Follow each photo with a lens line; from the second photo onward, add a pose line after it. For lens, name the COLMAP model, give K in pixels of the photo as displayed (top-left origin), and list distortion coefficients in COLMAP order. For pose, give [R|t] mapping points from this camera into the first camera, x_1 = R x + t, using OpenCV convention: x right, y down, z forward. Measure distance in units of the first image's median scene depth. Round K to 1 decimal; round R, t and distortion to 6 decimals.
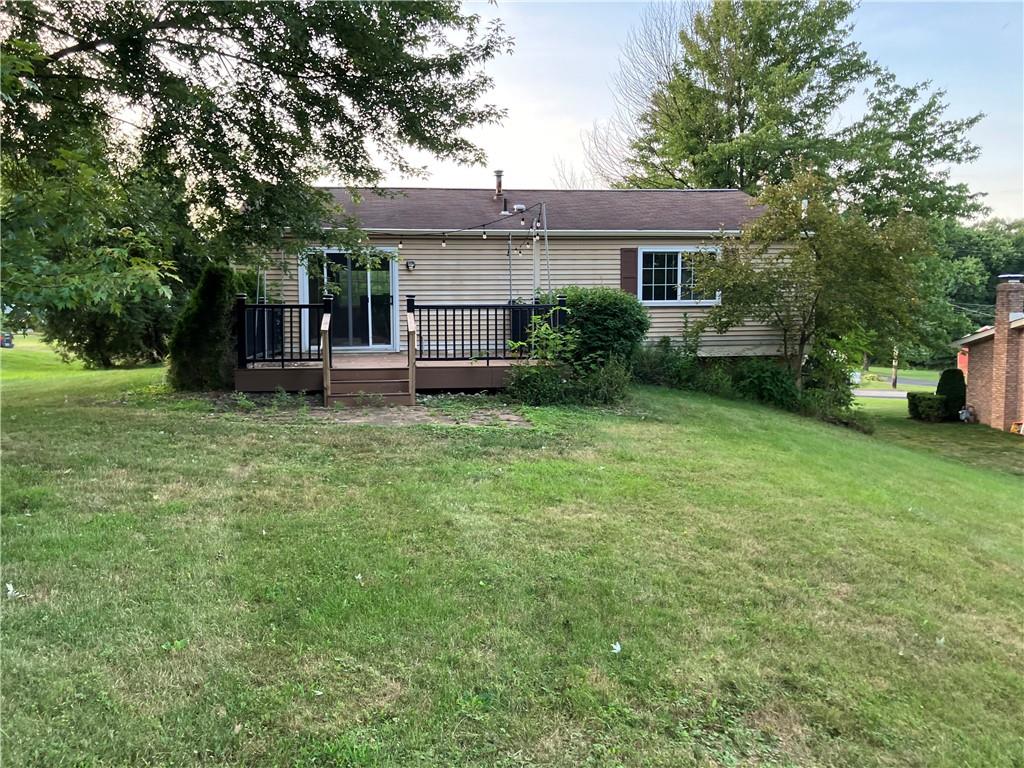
lens RADIAL K [[837.5, 0, 507.2], [0, 837.5, 384.8], [0, 0, 1]] dist [0.010887, -0.041570]
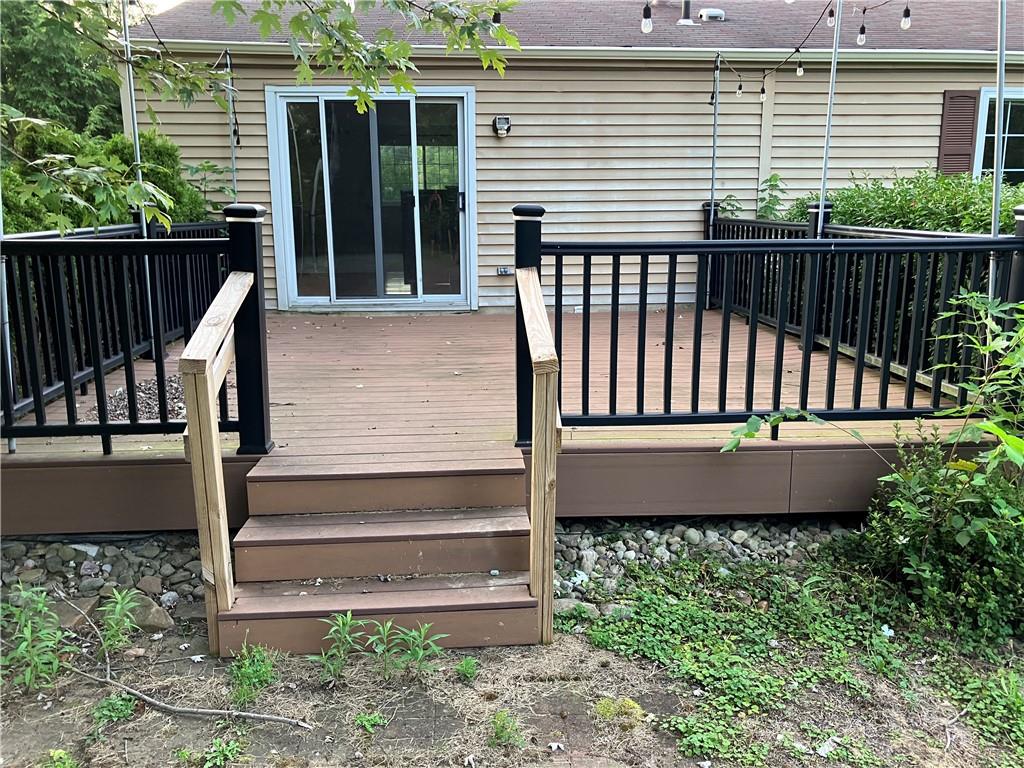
lens RADIAL K [[837.5, 0, 516.2], [0, 837.5, 379.4], [0, 0, 1]] dist [0.010887, -0.041570]
pose [[0.997424, 0.018435, -0.069318, -0.072811], [-0.009304, 0.991495, 0.129811, -0.063254], [0.071121, -0.128831, 0.989113, 0.518923]]
